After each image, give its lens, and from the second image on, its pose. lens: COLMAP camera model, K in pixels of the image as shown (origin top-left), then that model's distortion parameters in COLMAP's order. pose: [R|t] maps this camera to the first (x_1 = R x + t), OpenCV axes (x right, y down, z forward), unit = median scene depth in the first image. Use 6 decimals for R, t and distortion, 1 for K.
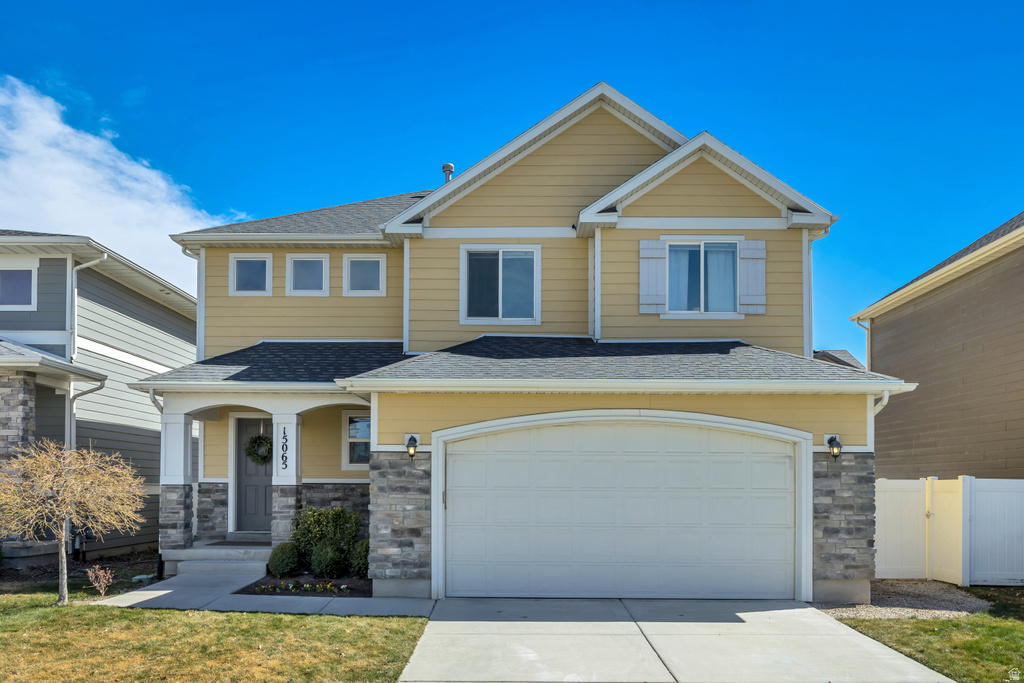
lens RADIAL K [[858.5, 0, 508.6], [0, 858.5, 367.8], [0, 0, 1]] dist [-0.003772, 0.002259]
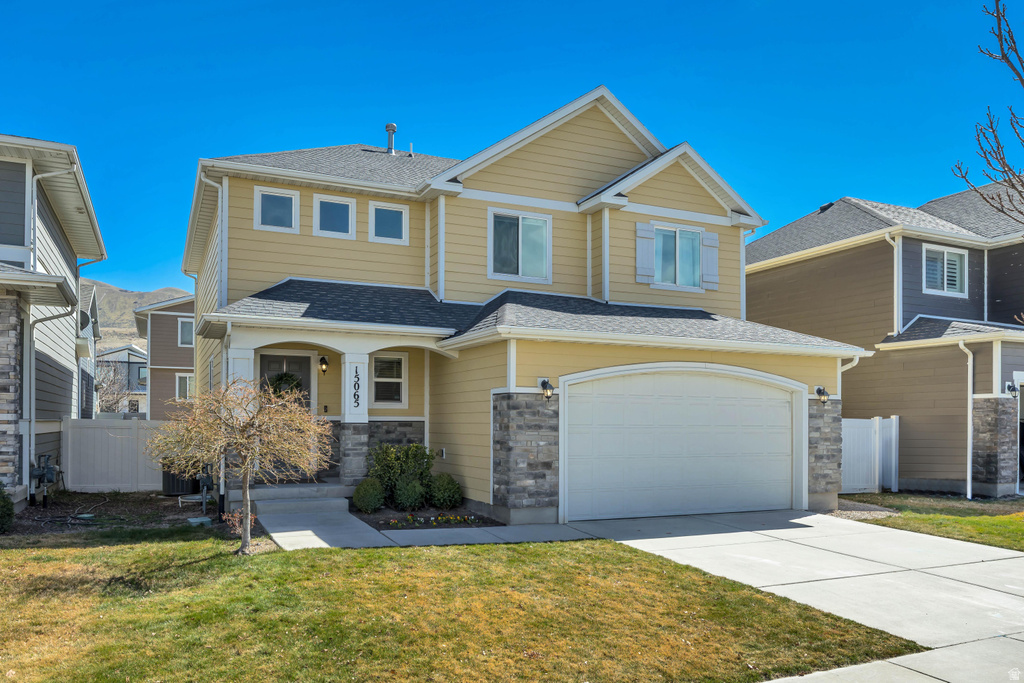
lens RADIAL K [[763.3, 0, 513.9], [0, 763.3, 317.7], [0, 0, 1]] dist [-0.005404, -0.002381]
pose [[0.902005, 0.059216, 0.427644, -0.491361], [-0.060316, 0.998119, -0.010988, 0.009994], [-0.427491, -0.015883, 0.903880, 0.098316]]
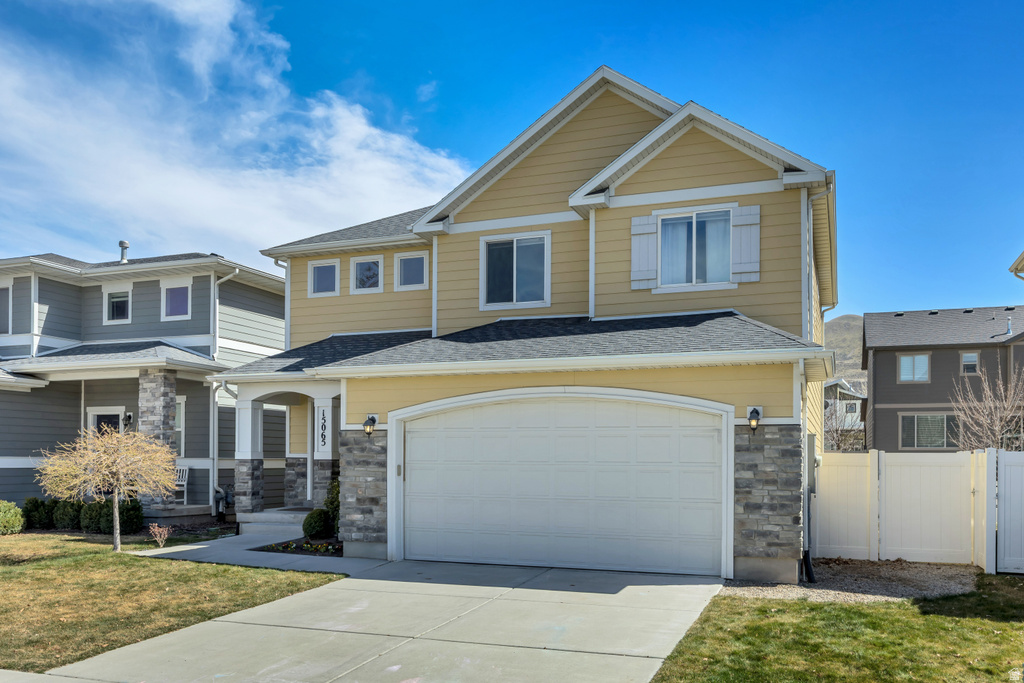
lens RADIAL K [[850.7, 0, 512.0], [0, 850.7, 341.5], [0, 0, 1]] dist [-0.001469, 0.000448]
pose [[0.937543, -0.048762, -0.344434, 0.383673], [0.047786, 0.998793, -0.011328, 0.002306], [0.344570, -0.005838, 0.938742, 0.008713]]
